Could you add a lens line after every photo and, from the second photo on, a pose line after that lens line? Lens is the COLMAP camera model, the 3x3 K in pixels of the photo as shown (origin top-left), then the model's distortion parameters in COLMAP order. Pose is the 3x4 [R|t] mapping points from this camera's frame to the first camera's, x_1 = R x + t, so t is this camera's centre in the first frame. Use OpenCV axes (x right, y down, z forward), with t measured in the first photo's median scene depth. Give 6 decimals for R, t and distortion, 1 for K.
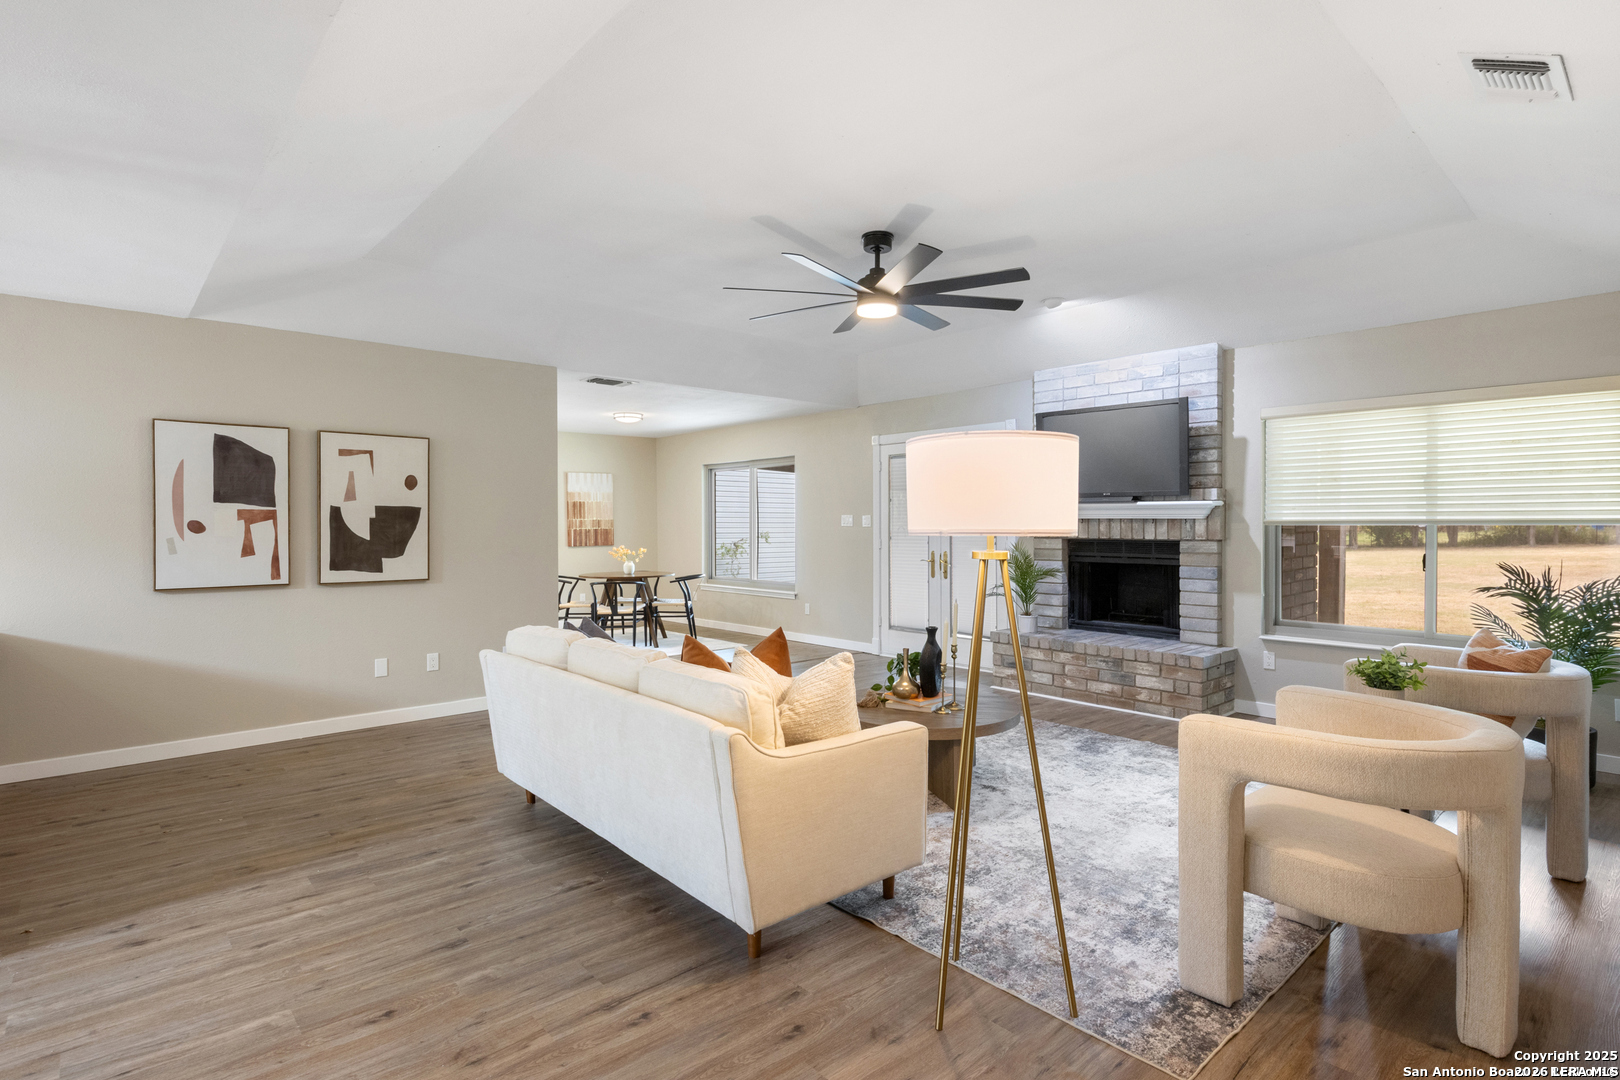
lens RADIAL K [[819.9, 0, 813.0], [0, 819.9, 534.5], [0, 0, 1]] dist [-0.000299, 0.000455]
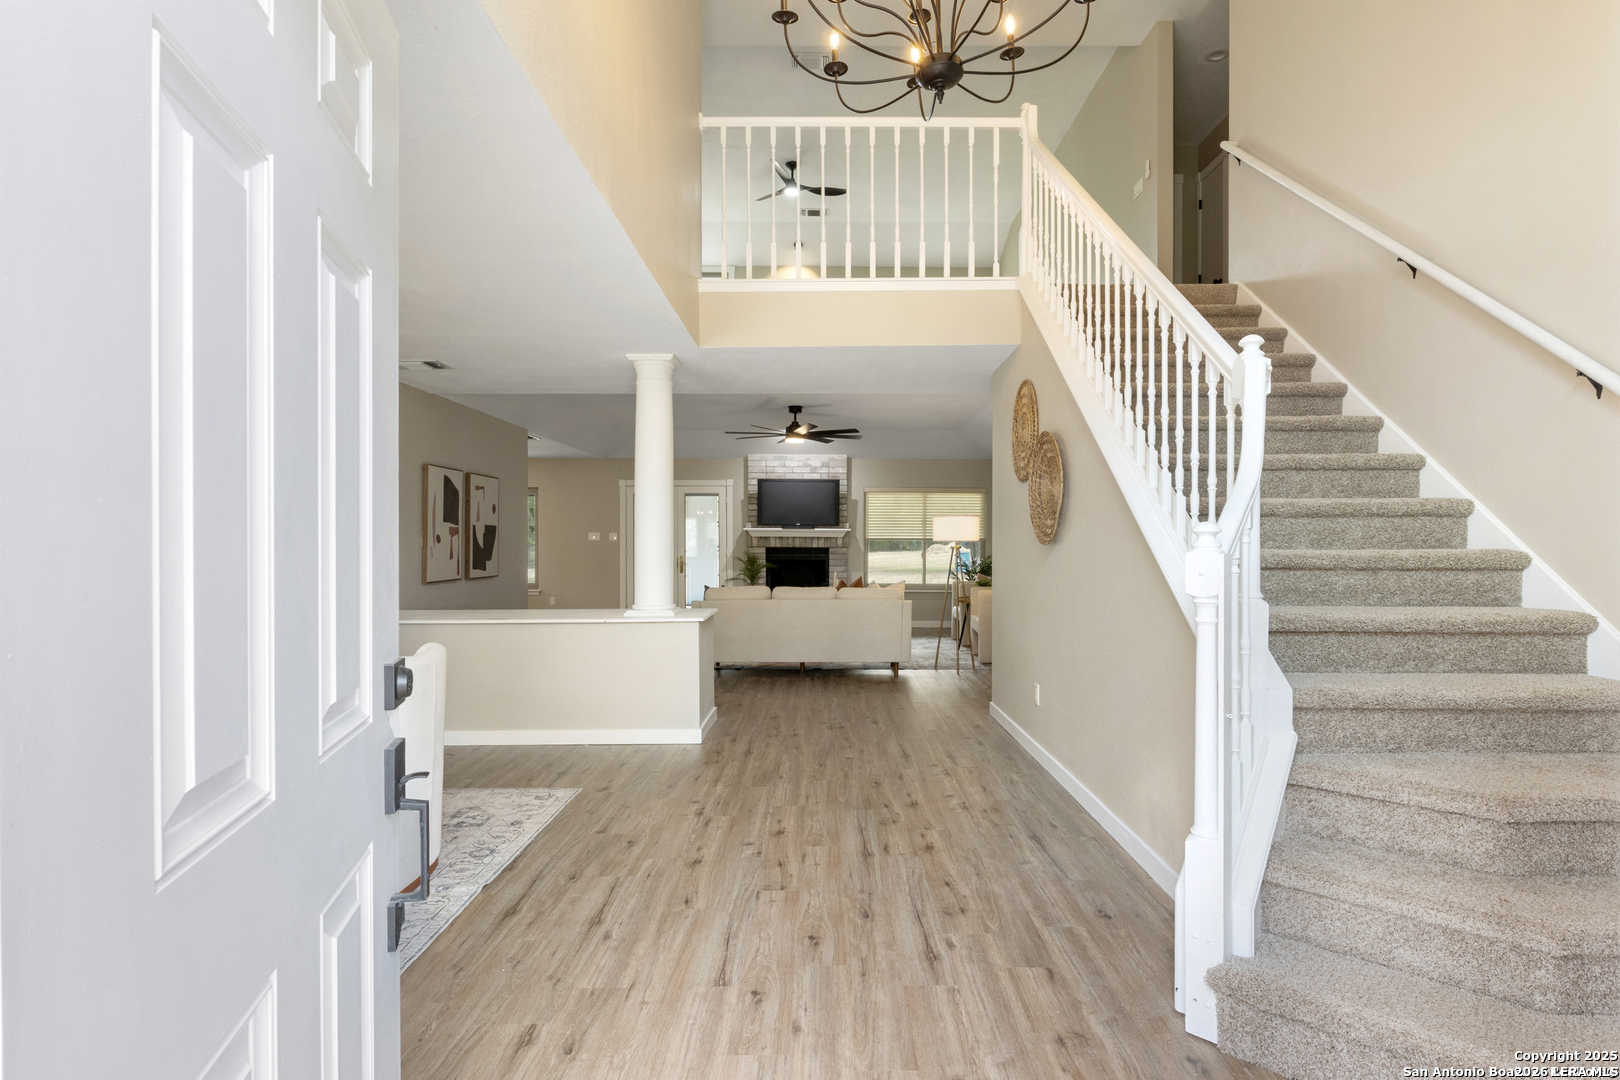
lens RADIAL K [[819.9, 0, 810.2], [0, 819.9, 544.3], [0, 0, 1]] dist [-0.000299, 0.000455]
pose [[0.689487, 0.000700, 0.724298, -1.081696], [0.004908, 0.999972, -0.005639, 0.010244], [-0.724281, 0.007442, 0.689464, -0.388192]]
